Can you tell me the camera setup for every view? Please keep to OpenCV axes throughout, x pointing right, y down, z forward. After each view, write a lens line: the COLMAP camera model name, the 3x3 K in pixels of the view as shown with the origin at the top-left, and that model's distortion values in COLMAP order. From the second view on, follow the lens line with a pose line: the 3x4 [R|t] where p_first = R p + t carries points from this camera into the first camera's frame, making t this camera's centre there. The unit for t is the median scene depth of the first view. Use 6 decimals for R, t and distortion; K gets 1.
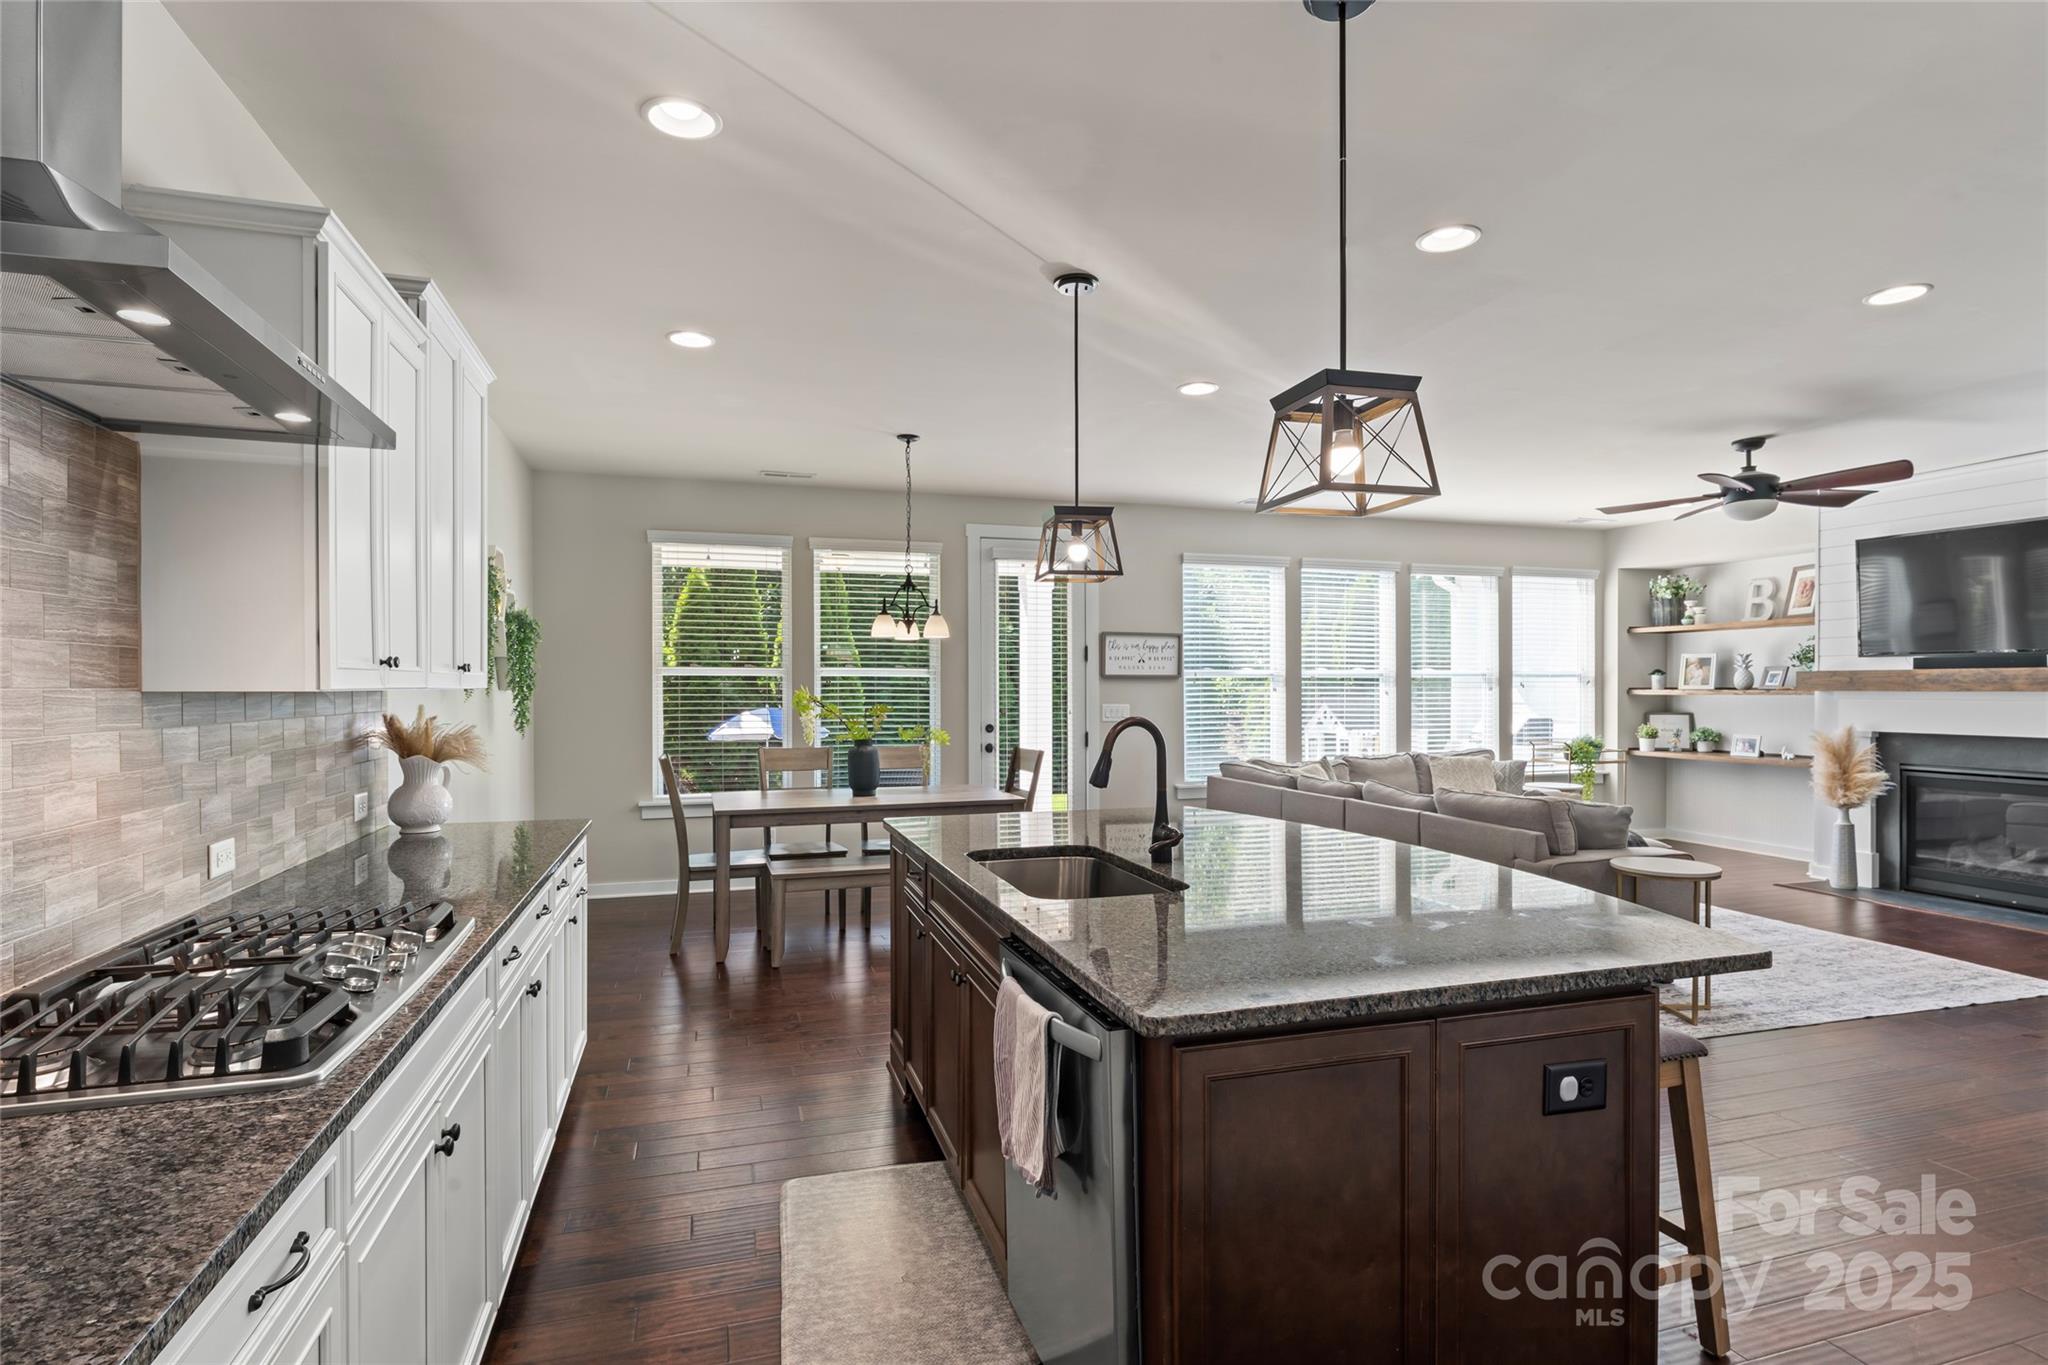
lens RADIAL K [[1024.0, 0, 1027.9], [0, 1024.0, 690.4], [0, 0, 1]] dist [0.002598, -0.000656]
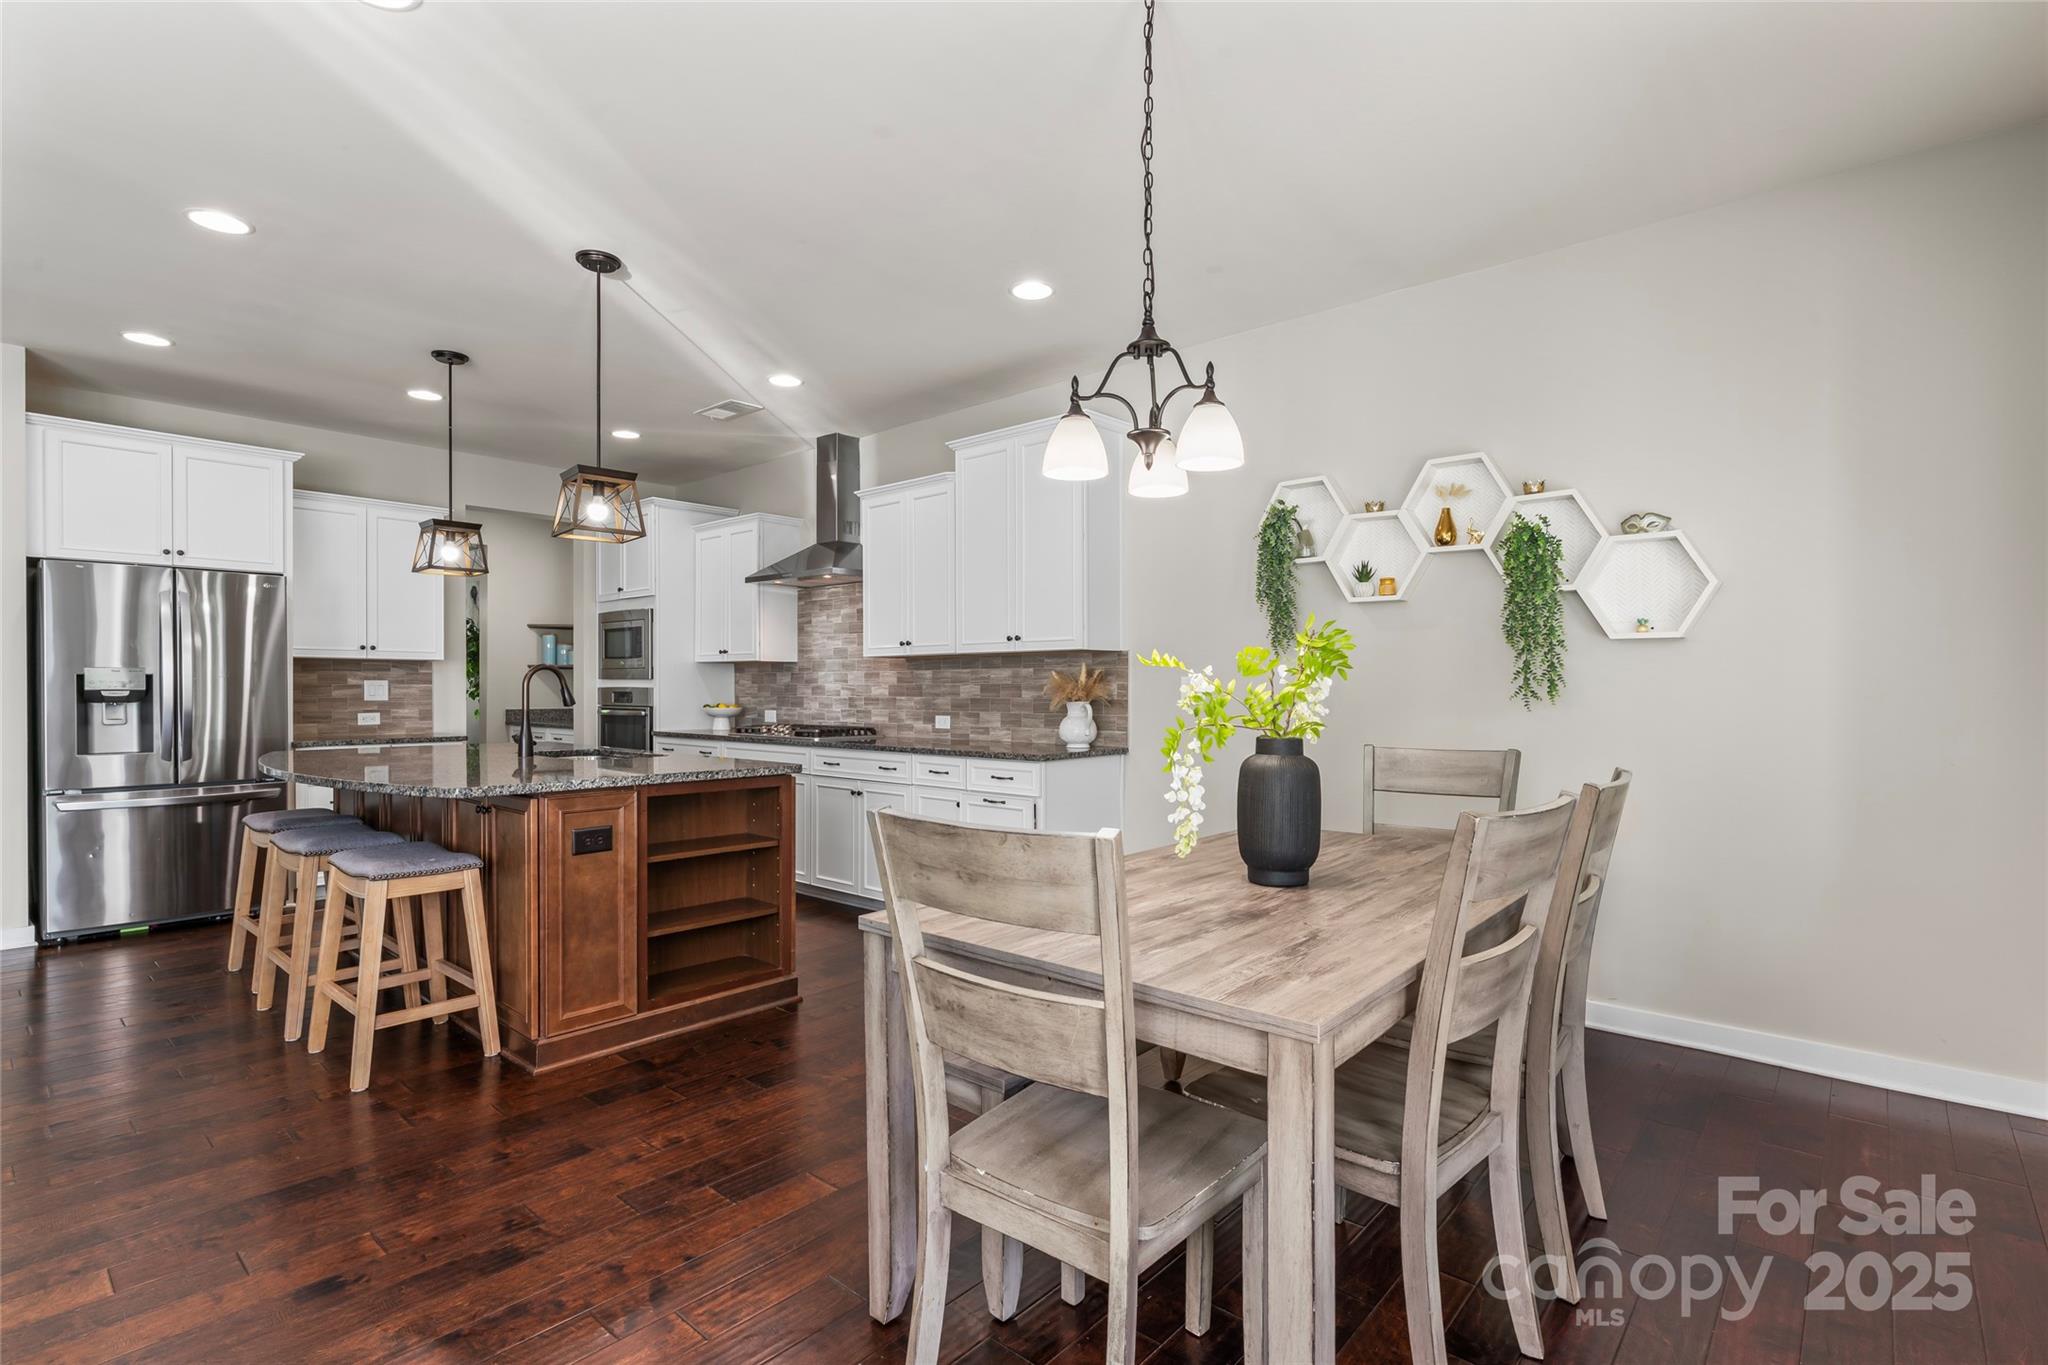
lens RADIAL K [[964.5, 0, 1026.0], [0, 964.5, 705.9], [0, 0, 1]] dist [-0.000410, 0.000802]
pose [[-0.856345, 0.012169, -0.516260, 0.084380], [0.000068, 0.999725, 0.023452, 0.019627], [0.516404, 0.020048, -0.856110, 0.950013]]
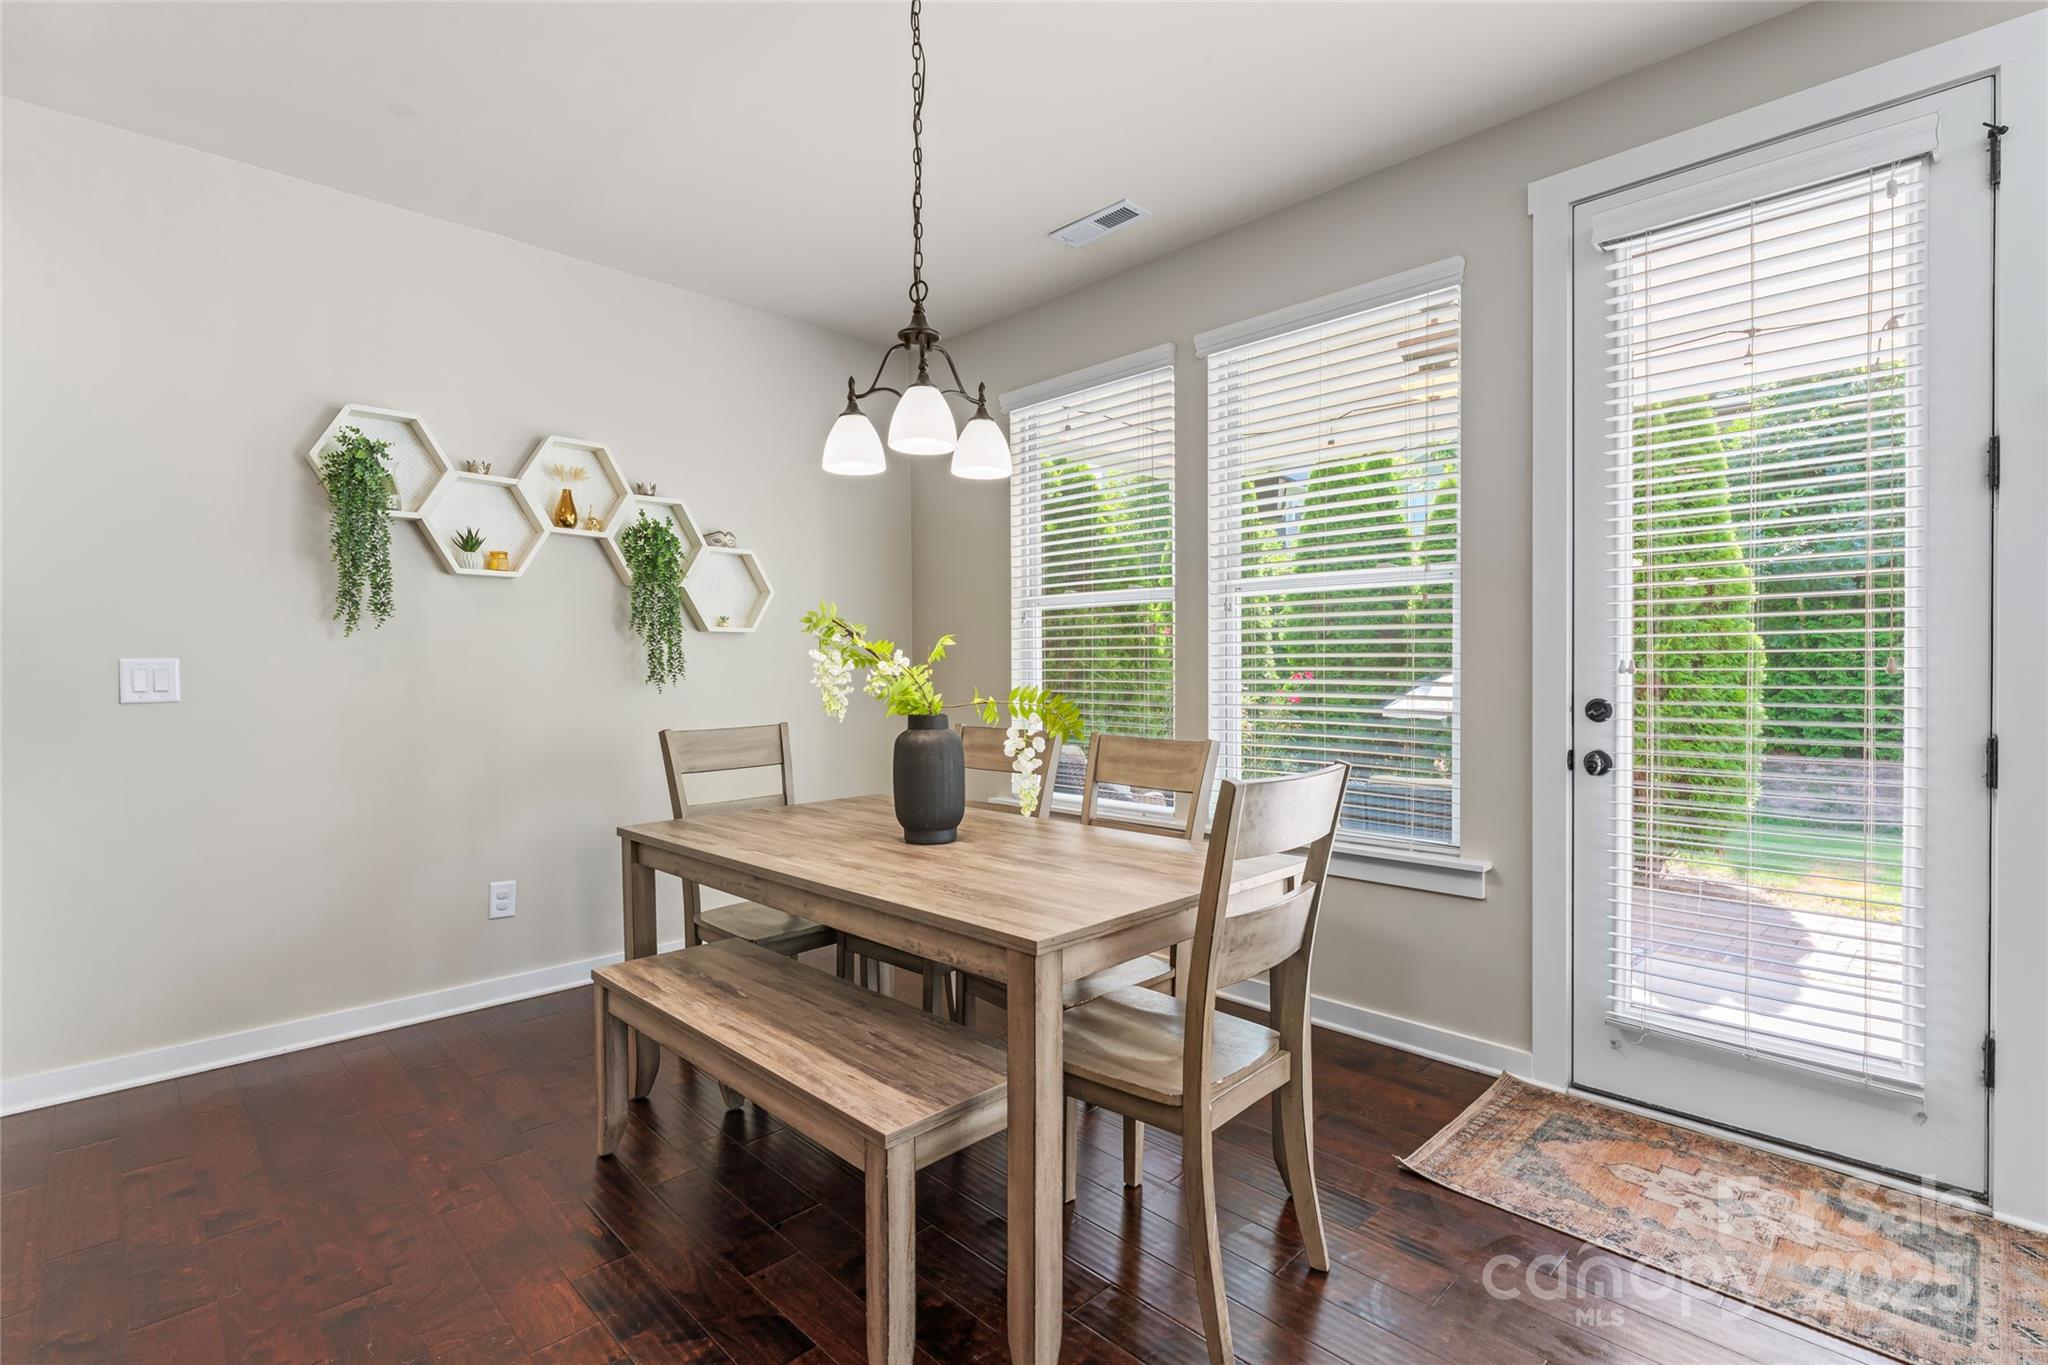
lens RADIAL K [[955.8, 0, 1024.0], [0, 955.8, 682.5], [0, 0, 1]] dist [-0.003271, -0.000146]
pose [[0.452037, 0.008924, -0.891954, 0.172116], [0.003269, 0.999927, 0.011662, 0.021780], [0.891993, -0.008187, 0.451975, 0.636303]]
